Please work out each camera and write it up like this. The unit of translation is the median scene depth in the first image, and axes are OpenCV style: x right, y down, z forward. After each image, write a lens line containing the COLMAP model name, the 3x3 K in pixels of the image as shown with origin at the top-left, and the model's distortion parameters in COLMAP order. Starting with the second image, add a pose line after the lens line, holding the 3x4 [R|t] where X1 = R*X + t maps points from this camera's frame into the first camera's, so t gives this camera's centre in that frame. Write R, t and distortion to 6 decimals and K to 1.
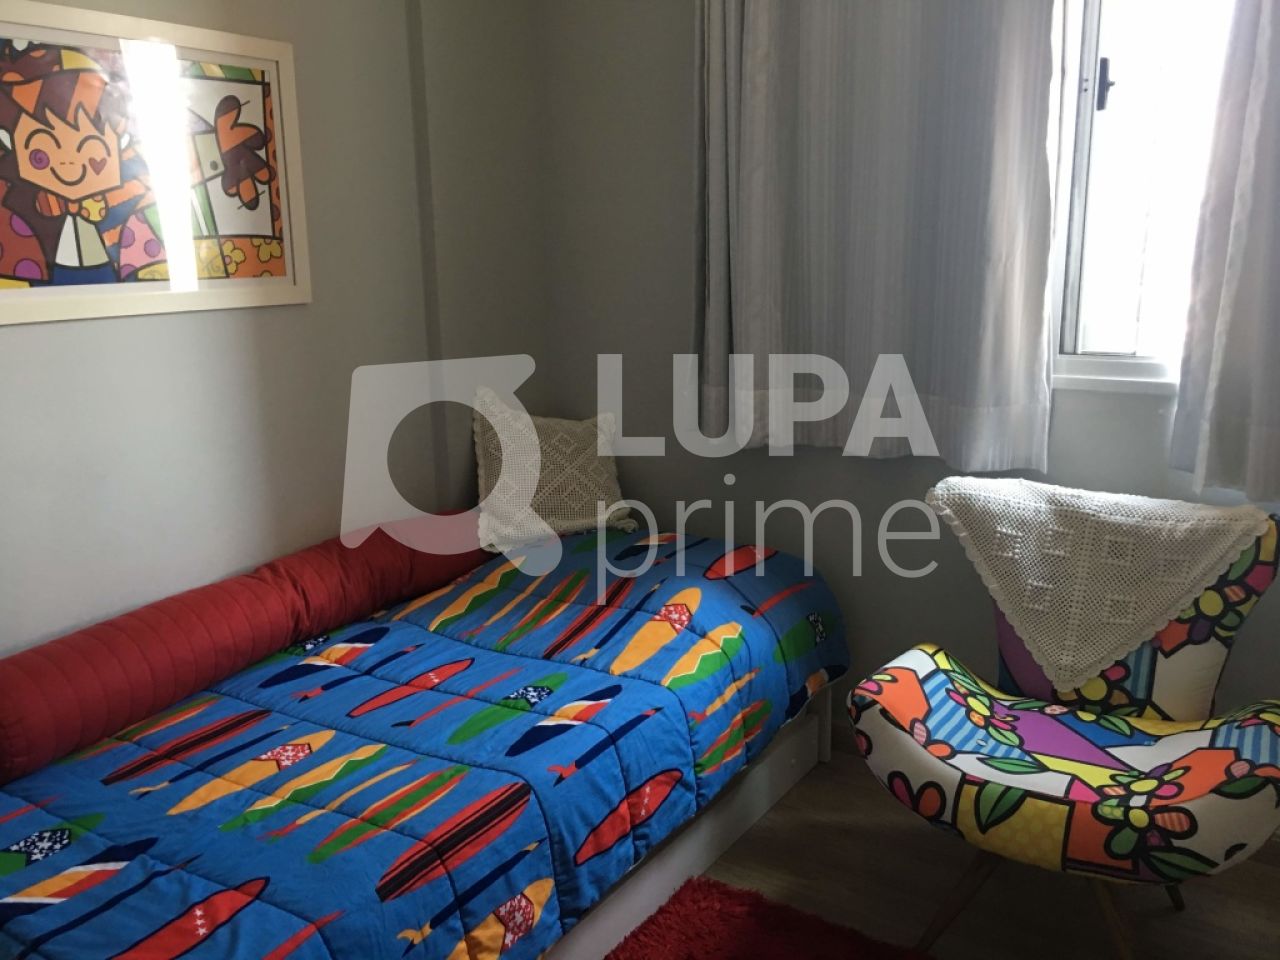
lens RADIAL K [[1090.6, 0, 640.0], [0, 1090.6, 480.0], [0, 0, 1]] dist [0.077546, -0.118029]
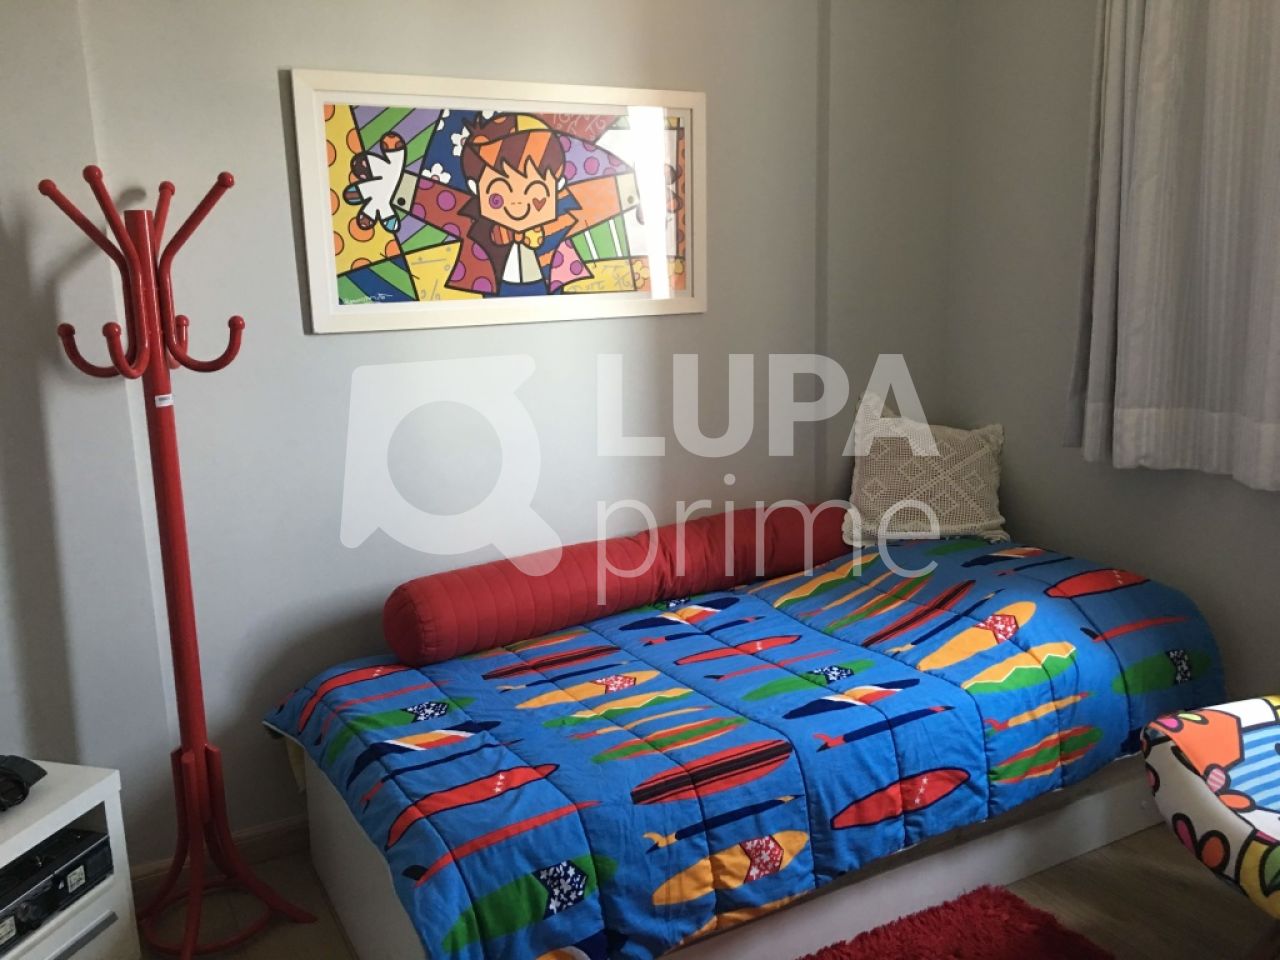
lens RADIAL K [[1096.3, 0, 640.9], [0, 1096.3, 464.4], [0, 0, 1]] dist [0.071486, -0.109411]
pose [[0.885622, 0.079005, -0.457638, 0.229576], [-0.088305, 0.996093, 0.001075, 0.005018], [0.455935, 0.039459, 0.889138, -0.073469]]
